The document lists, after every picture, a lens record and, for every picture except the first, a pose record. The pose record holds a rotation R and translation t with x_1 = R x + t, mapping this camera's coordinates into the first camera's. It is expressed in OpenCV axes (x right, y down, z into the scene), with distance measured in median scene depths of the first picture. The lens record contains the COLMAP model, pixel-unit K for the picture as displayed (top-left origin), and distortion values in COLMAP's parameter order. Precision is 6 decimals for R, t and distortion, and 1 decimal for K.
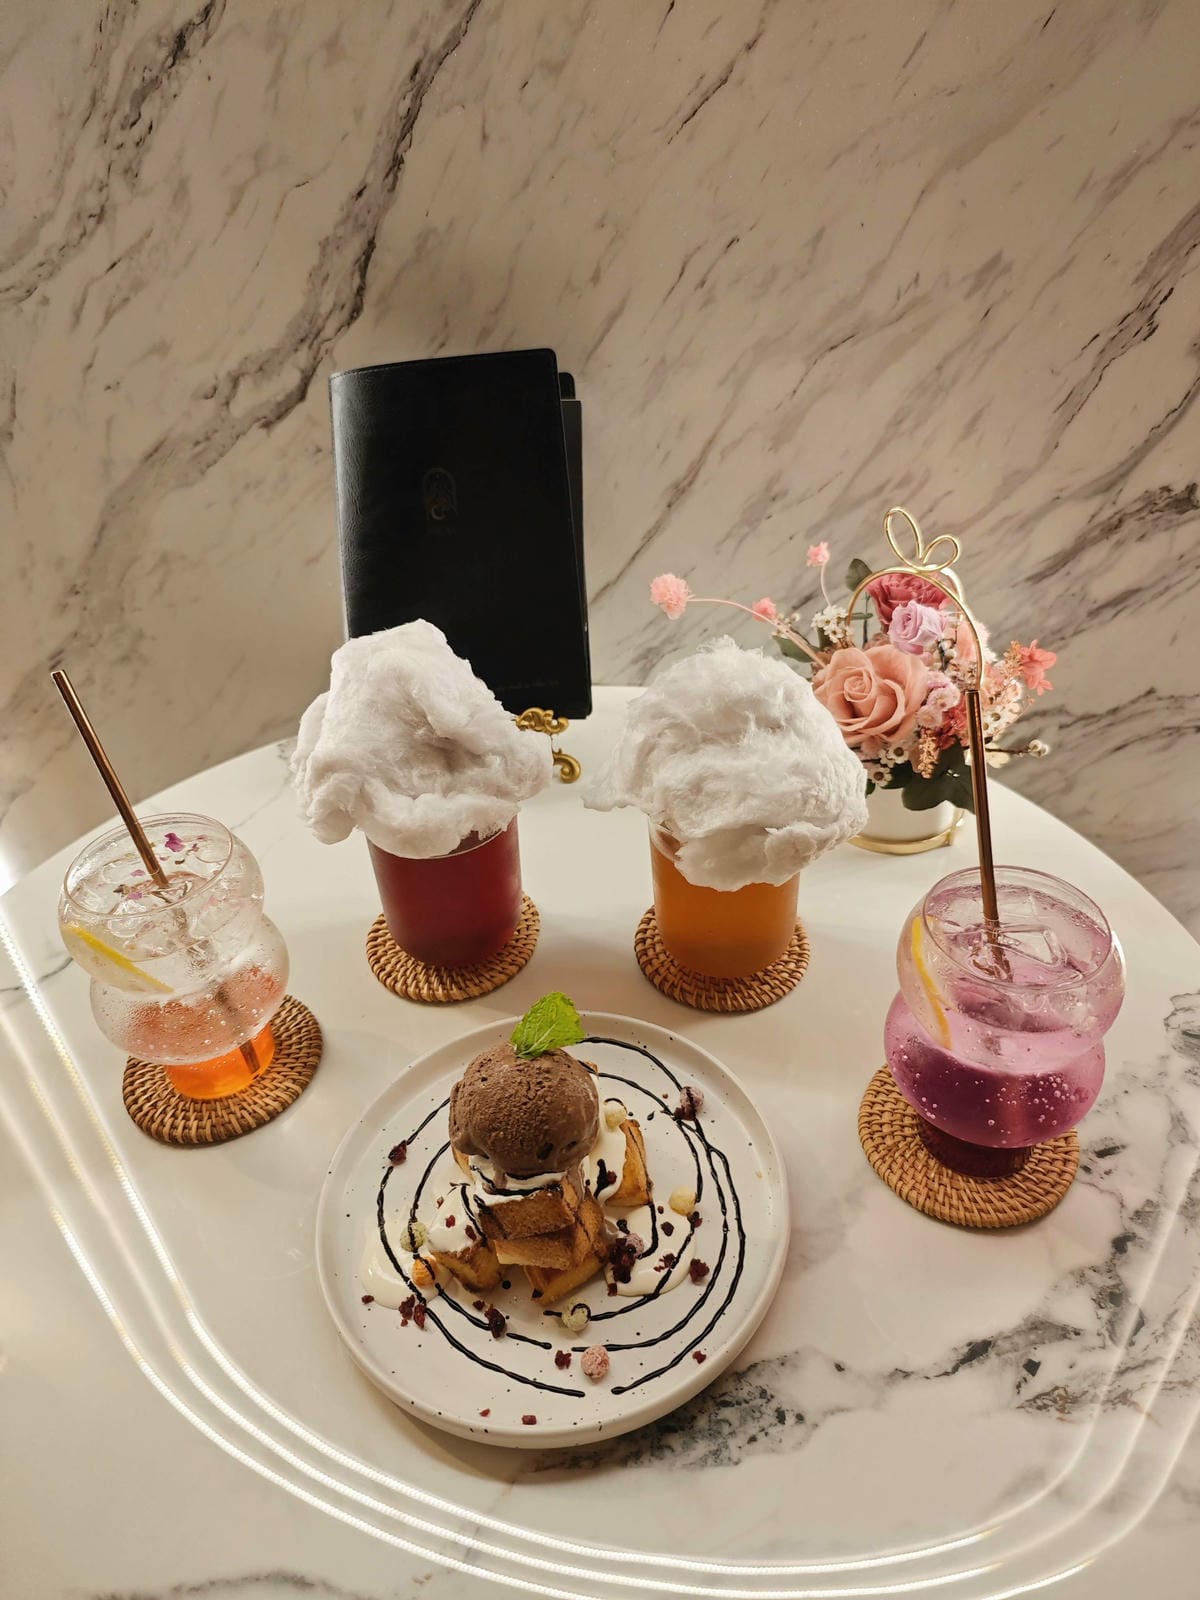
lens RADIAL K [[1002.9, 0, 600.0], [0, 1002.9, 800.0], [0, 0, 1]] dist [-0.031703, 0.001804]
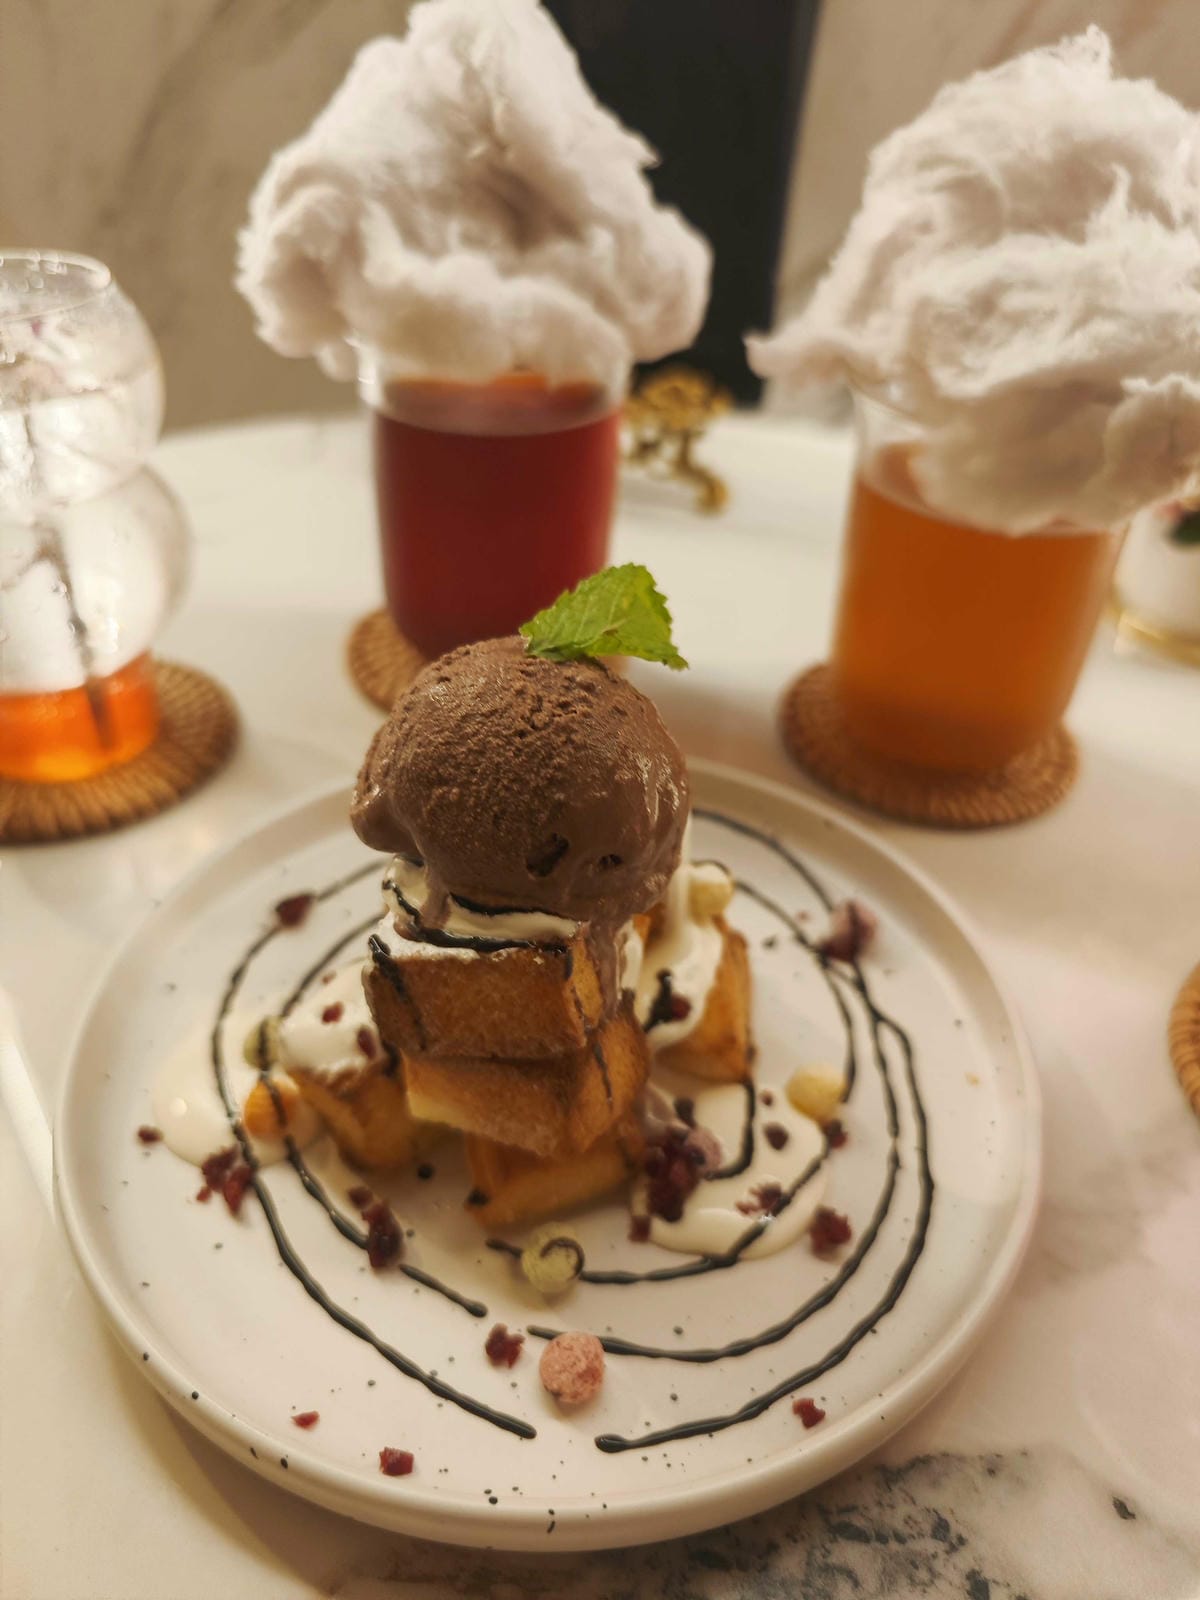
lens RADIAL K [[1091.1, 0, 600.0], [0, 1091.1, 800.0], [0, 0, 1]] dist [-0.050382, 0.007984]
pose [[0.977746, 0.184073, -0.100649, 0.008175], [-0.182239, 0.982878, 0.027202, 0.283962], [0.103933, -0.008254, 0.994550, 0.495985]]
